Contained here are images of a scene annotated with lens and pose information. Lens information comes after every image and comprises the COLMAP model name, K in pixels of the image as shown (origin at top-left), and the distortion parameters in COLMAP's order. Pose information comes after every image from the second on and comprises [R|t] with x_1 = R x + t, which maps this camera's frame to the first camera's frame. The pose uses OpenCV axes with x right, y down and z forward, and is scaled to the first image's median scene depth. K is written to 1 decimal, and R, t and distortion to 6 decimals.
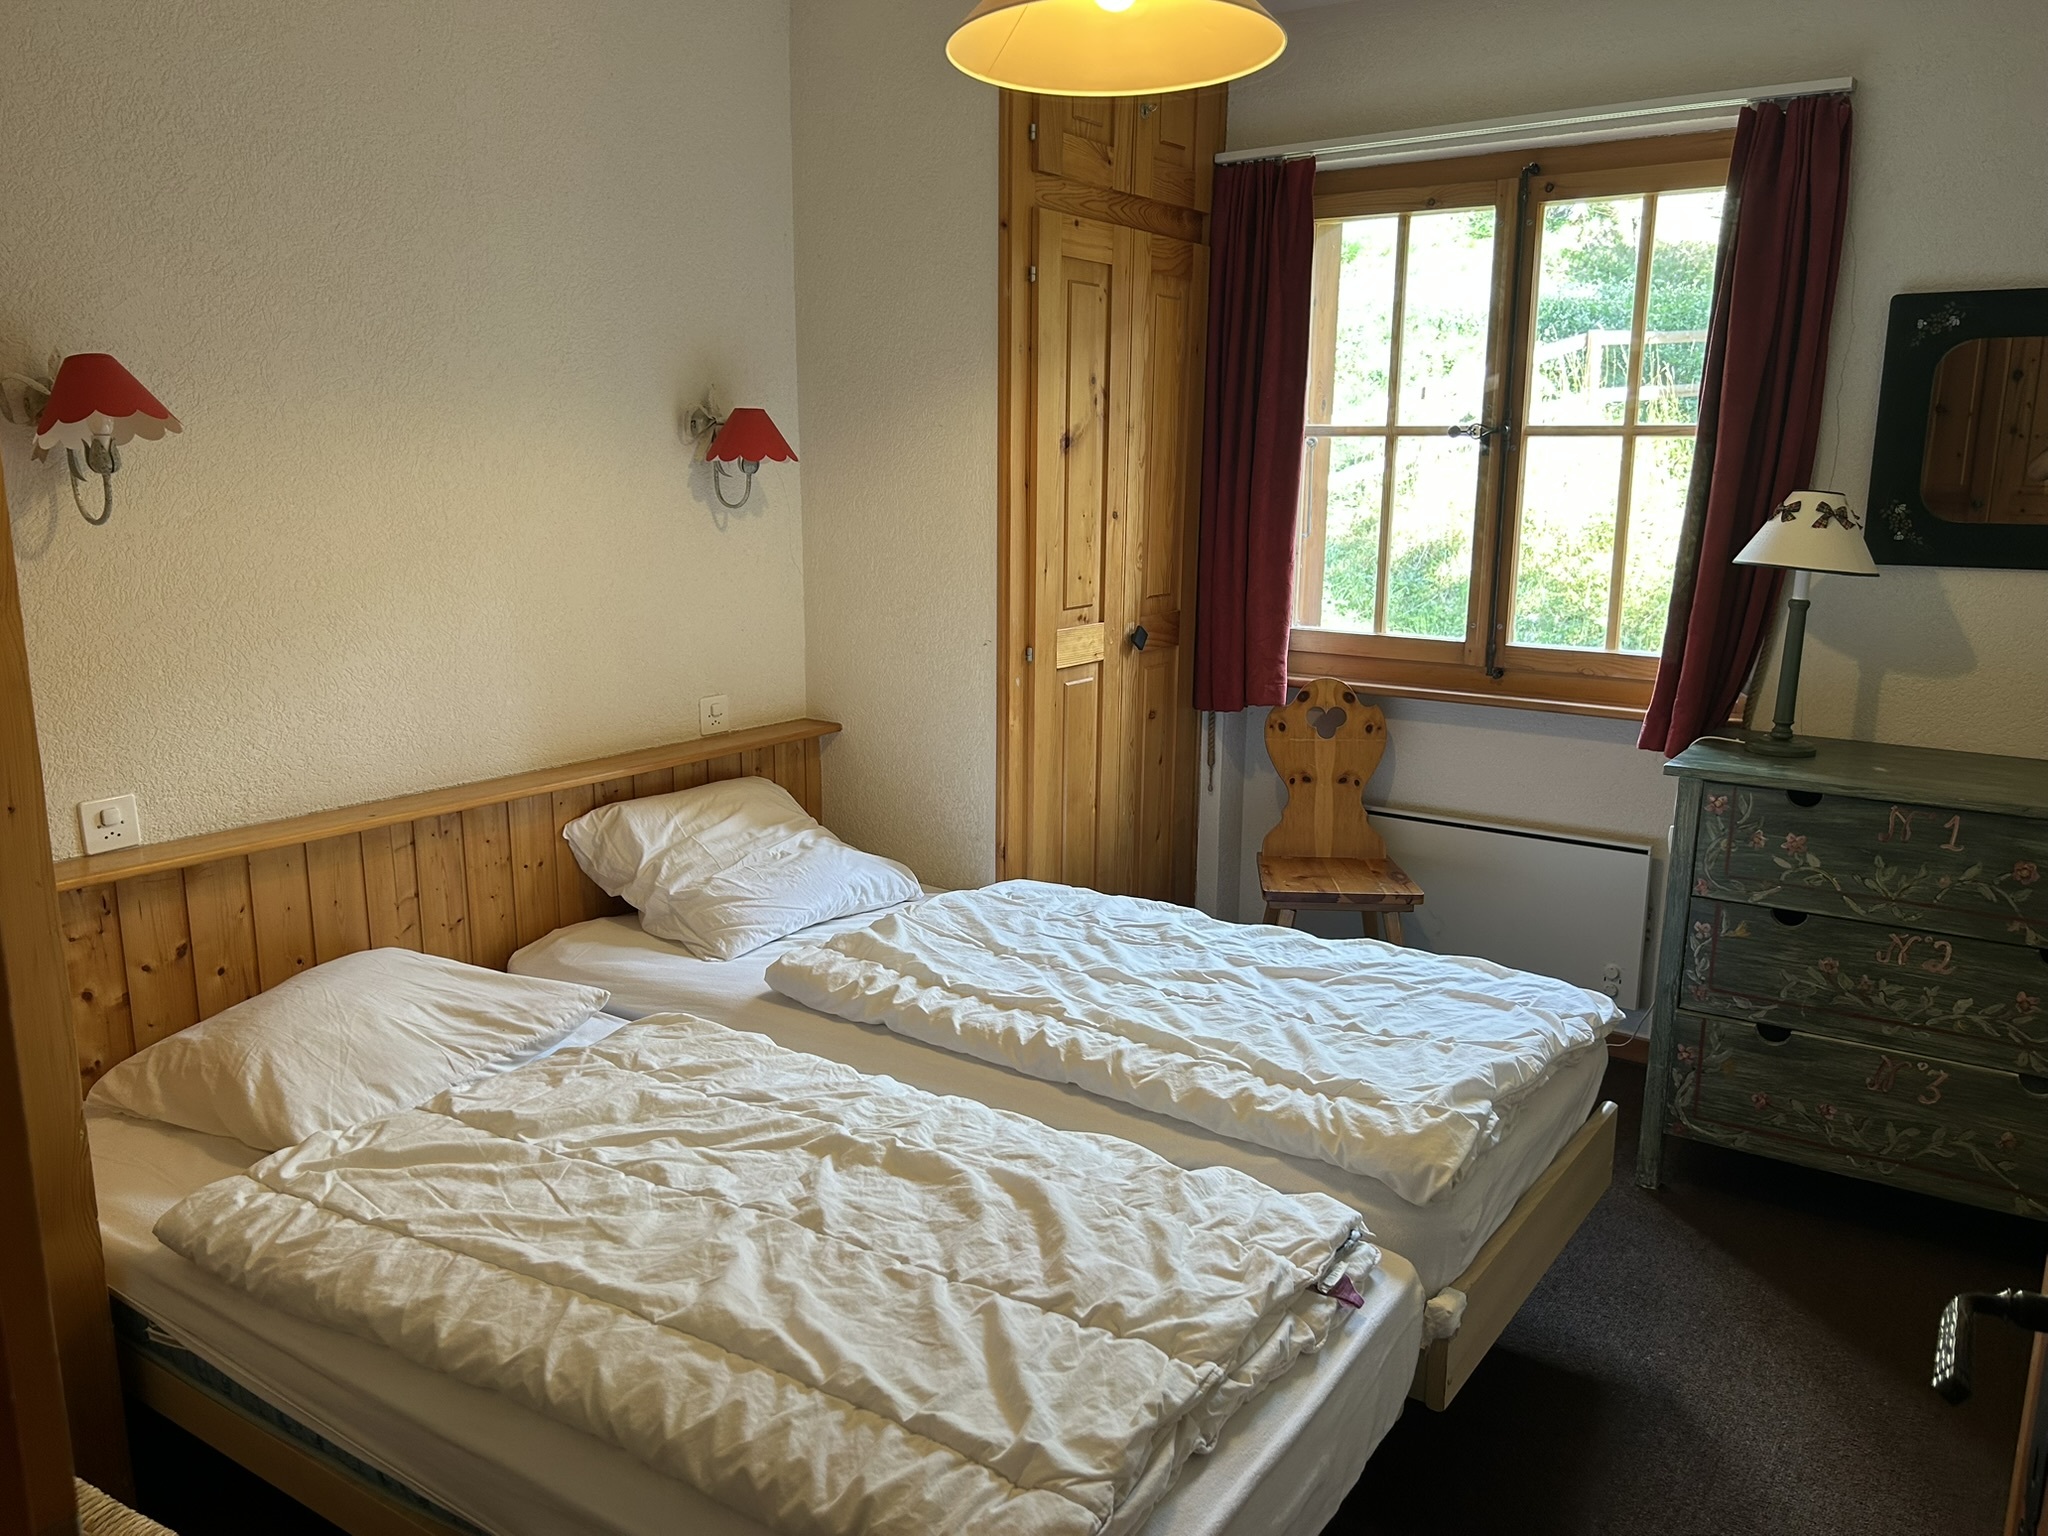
lens RADIAL K [[1535.9, 0, 1019.7], [0, 1535.9, 774.2], [0, 0, 1]] dist [0.076934, -0.089332]
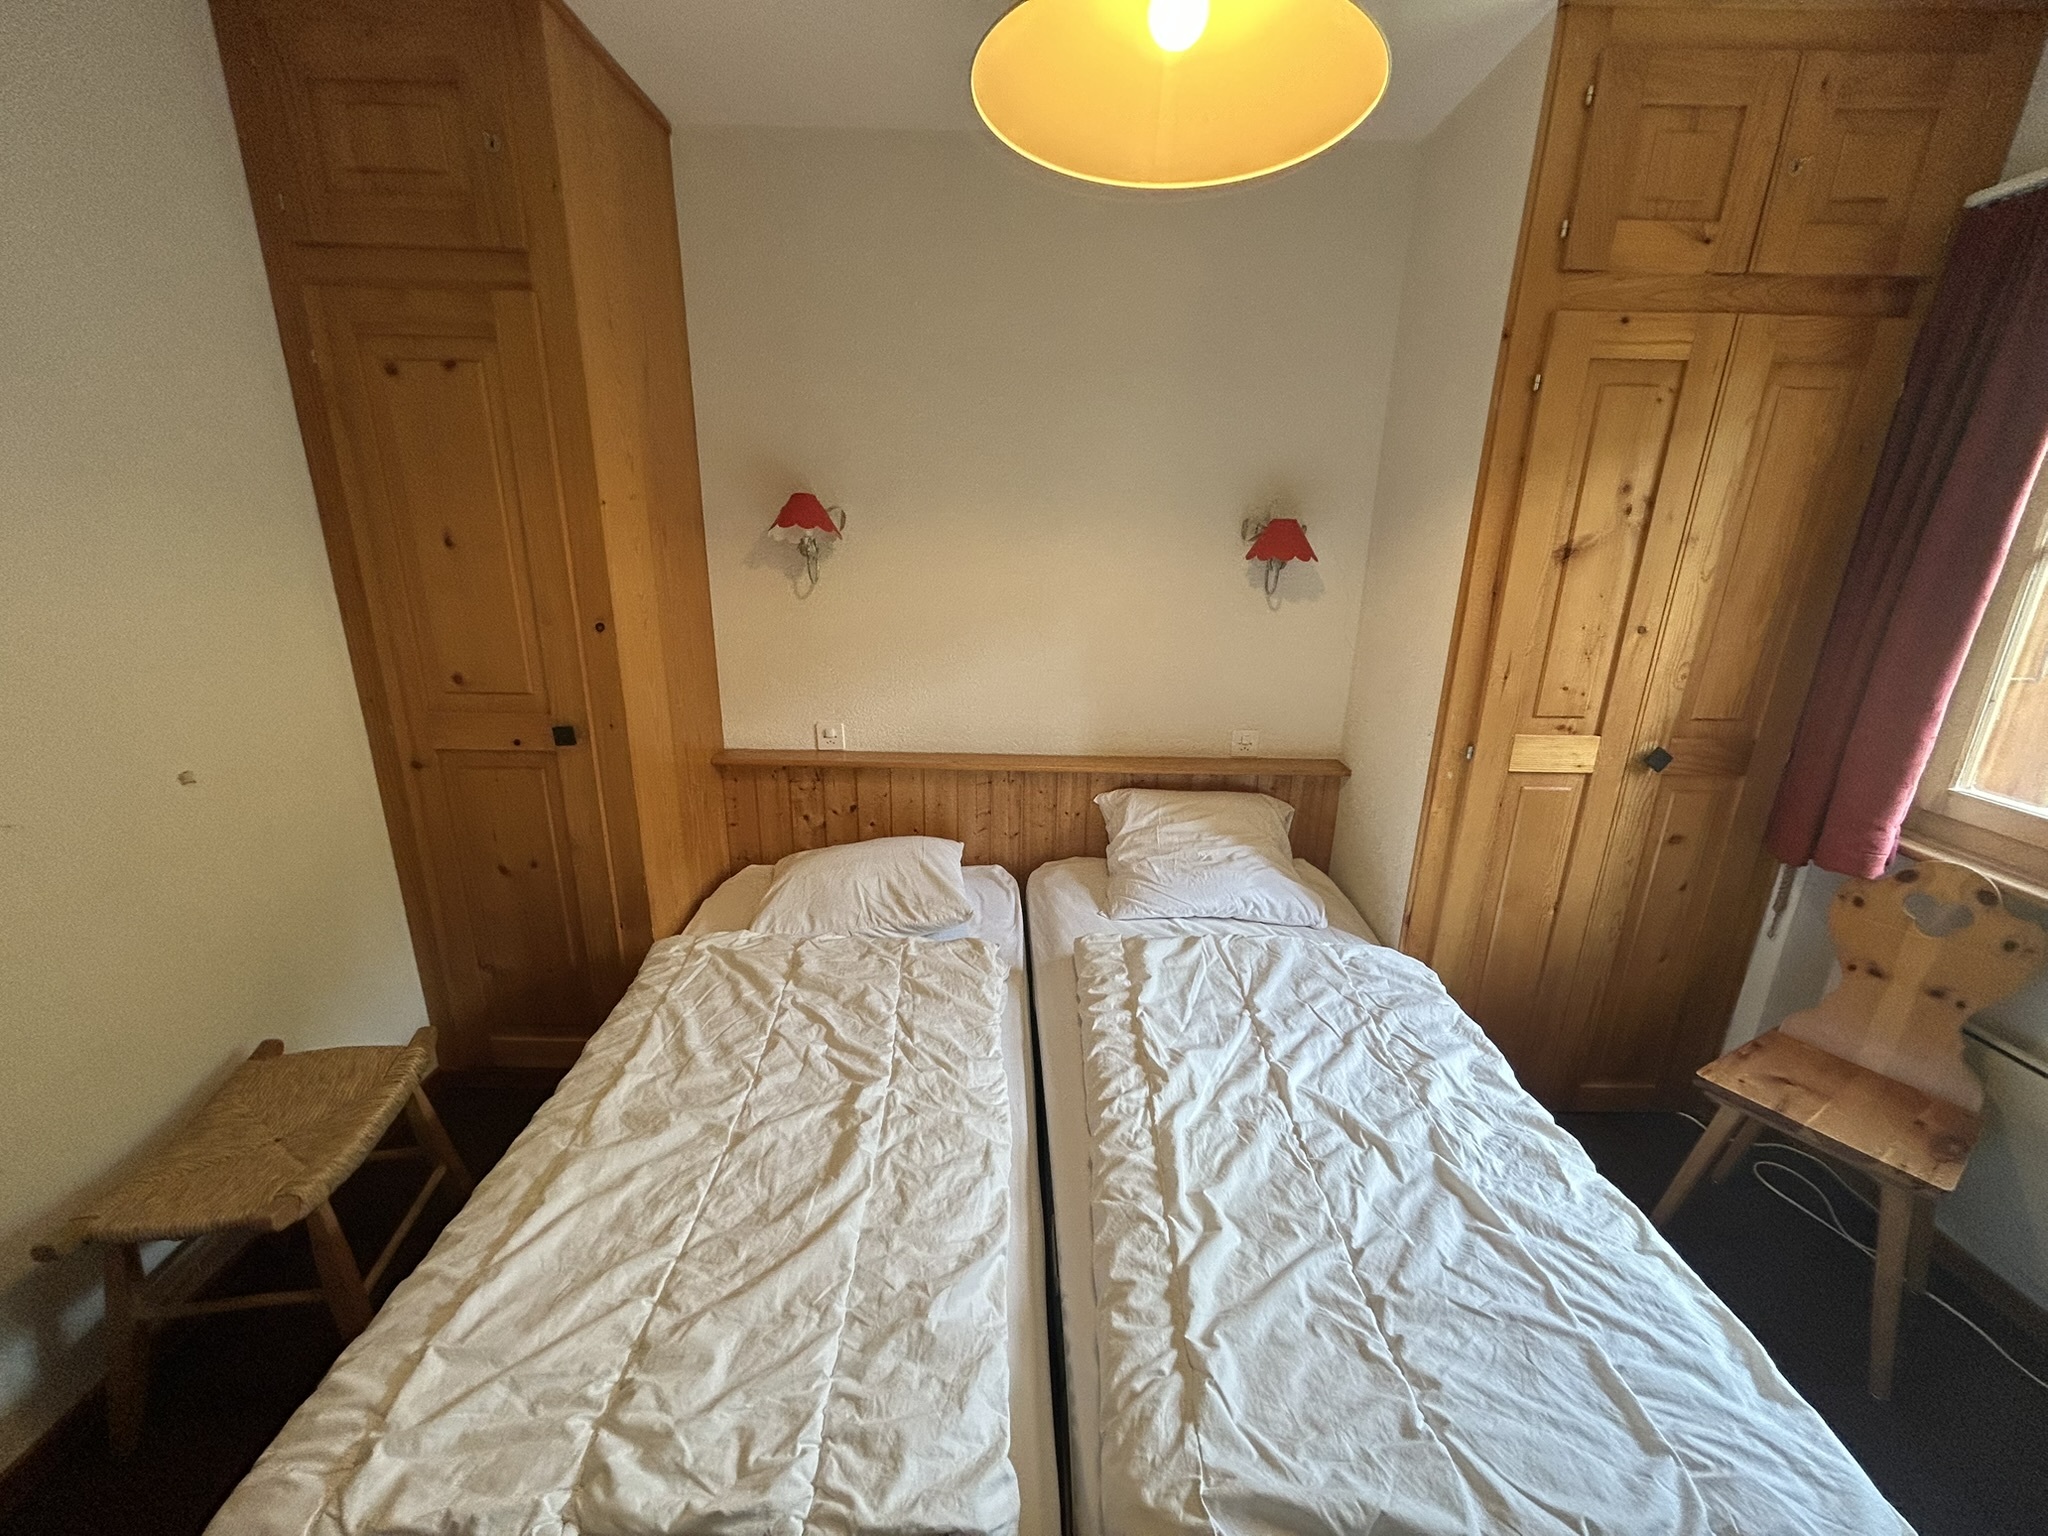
lens RADIAL K [[819.8, 0, 1023.1], [0, 819.8, 761.3], [0, 0, 1]] dist [-0.002518, 0.001611]
pose [[0.580027, 0.235973, -0.779670, 0.276240], [-0.182307, 0.970449, 0.158088, -0.108280], [0.793935, 0.050444, 0.605906, 0.424050]]
